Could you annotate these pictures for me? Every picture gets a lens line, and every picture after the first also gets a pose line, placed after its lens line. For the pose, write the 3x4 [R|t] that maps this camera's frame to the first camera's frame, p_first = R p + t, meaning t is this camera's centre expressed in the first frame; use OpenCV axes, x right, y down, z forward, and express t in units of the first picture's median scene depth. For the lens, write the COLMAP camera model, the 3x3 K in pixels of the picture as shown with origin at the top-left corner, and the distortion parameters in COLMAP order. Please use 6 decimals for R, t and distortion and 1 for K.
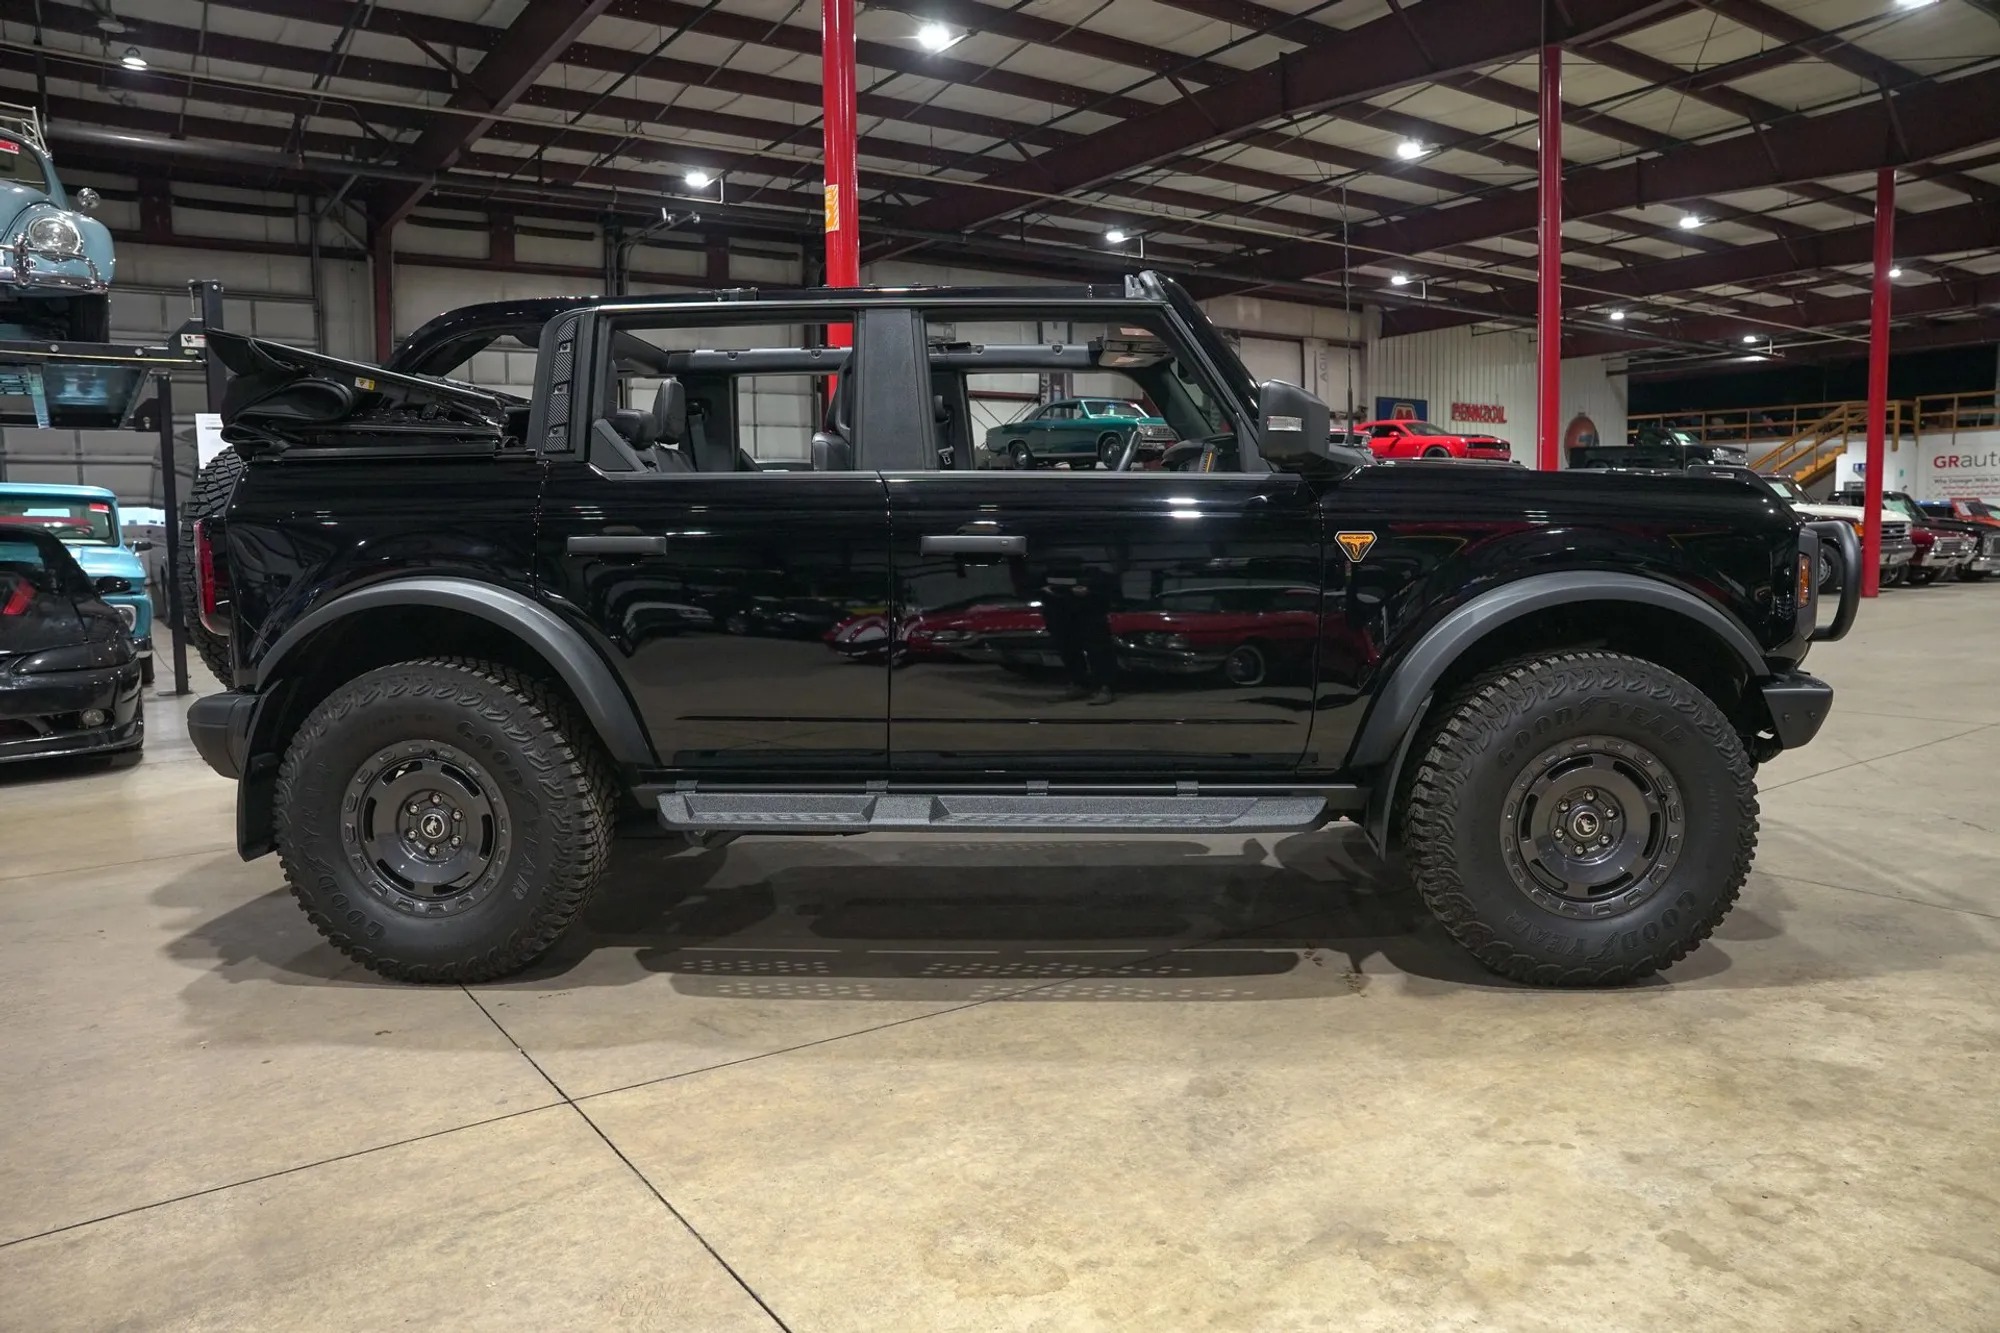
lens RADIAL K [[1370.3, 0, 1006.4], [0, 1370.3, 667.1], [0, 0, 1]] dist [-0.140774, 0.109083]
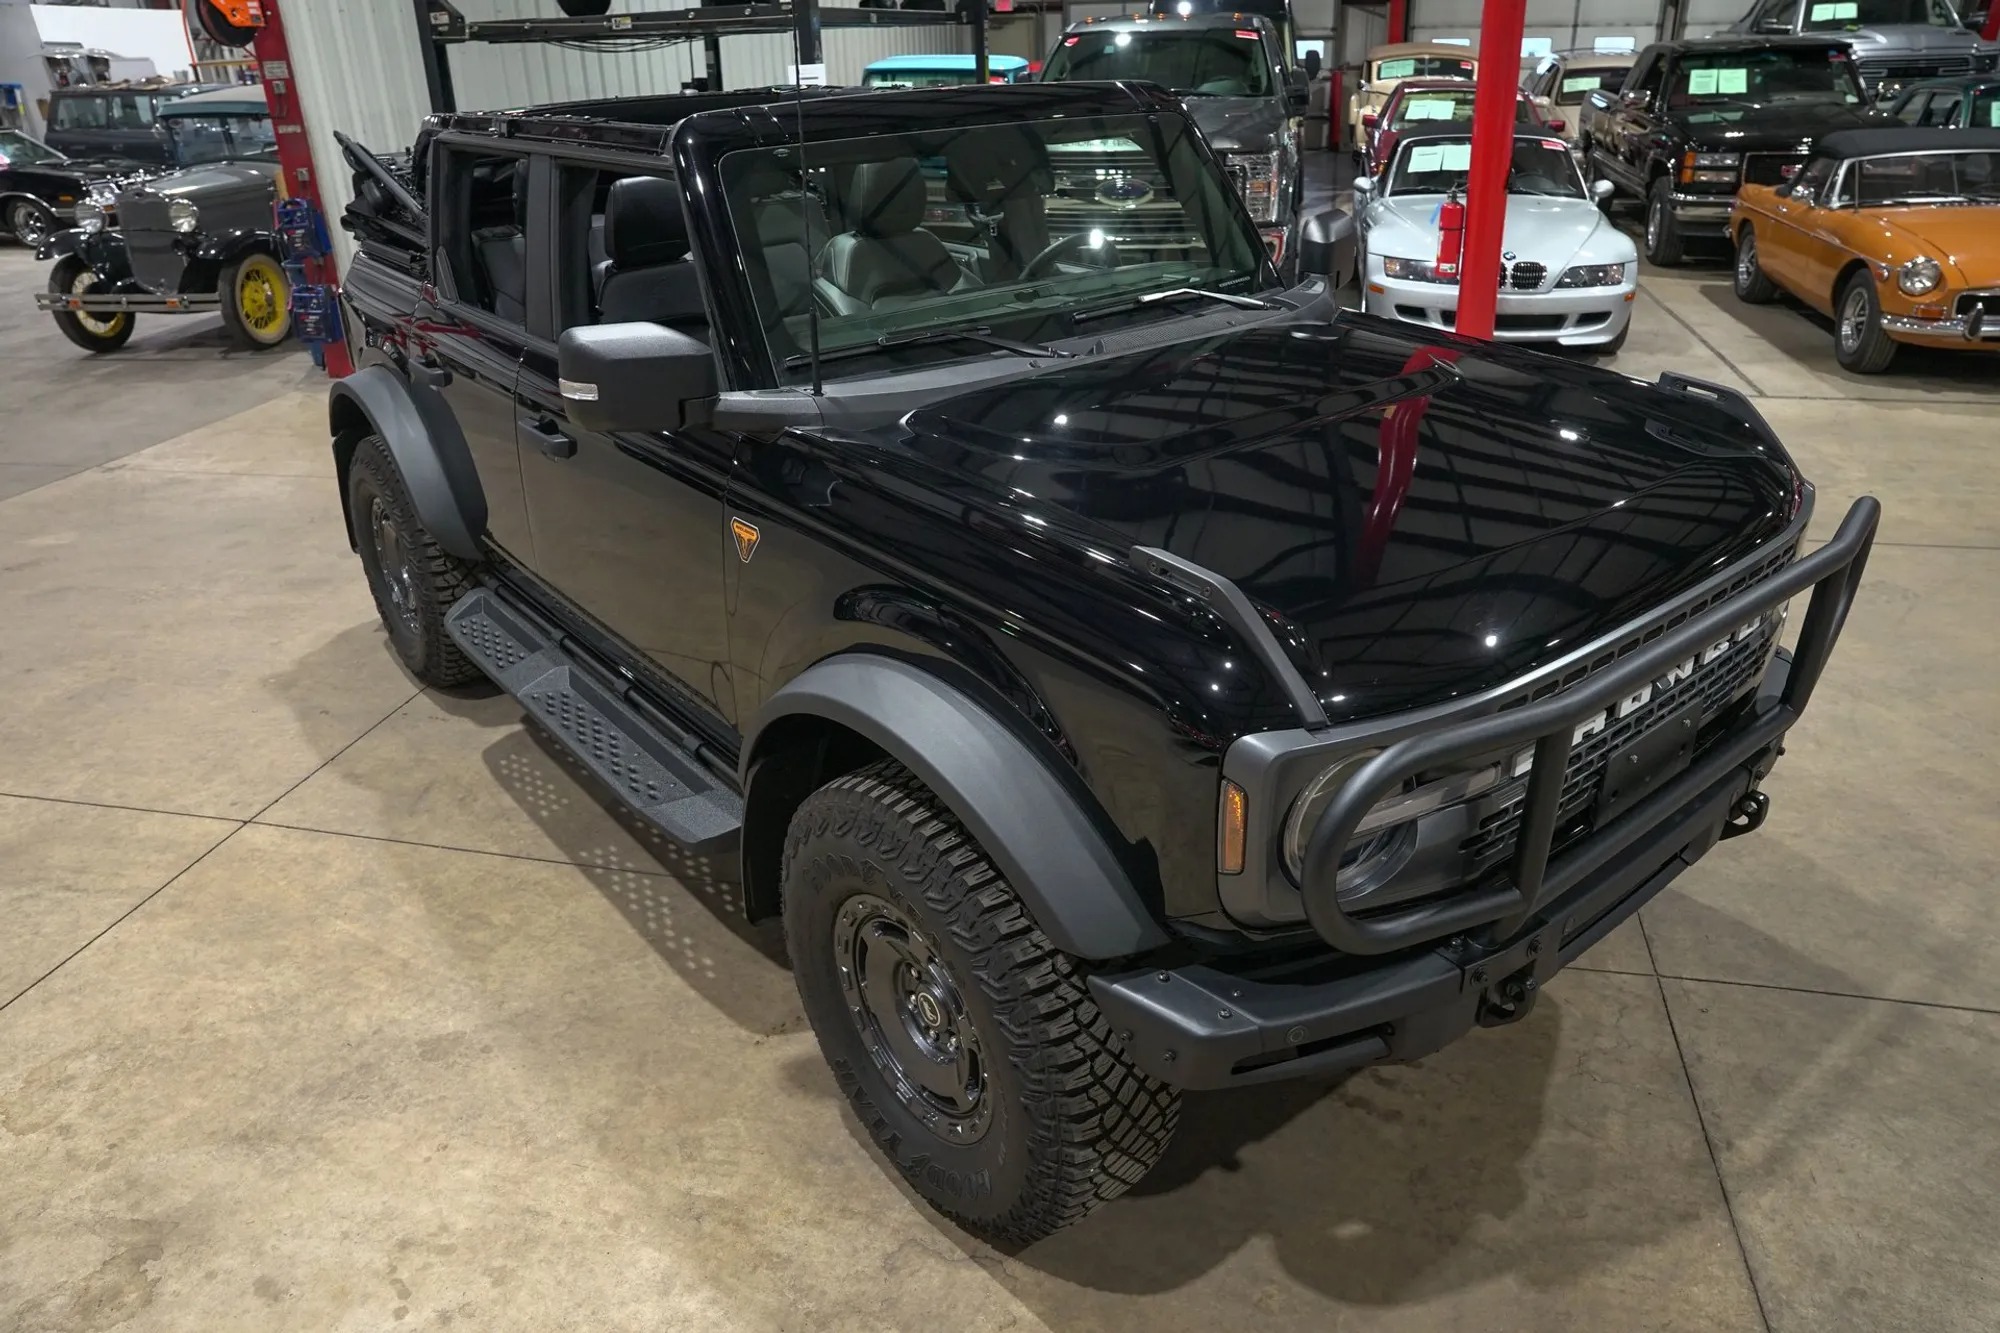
lens RADIAL K [[1370.3, 0, 1007.4], [0, 1370.3, 669.0], [0, 0, 1]] dist [-0.140774, 0.109083]
pose [[0.665033, 0.317086, -0.676156, 0.801235], [-0.056569, 0.924175, 0.377757, -0.286211], [0.744668, -0.212972, 0.632545, 0.564798]]
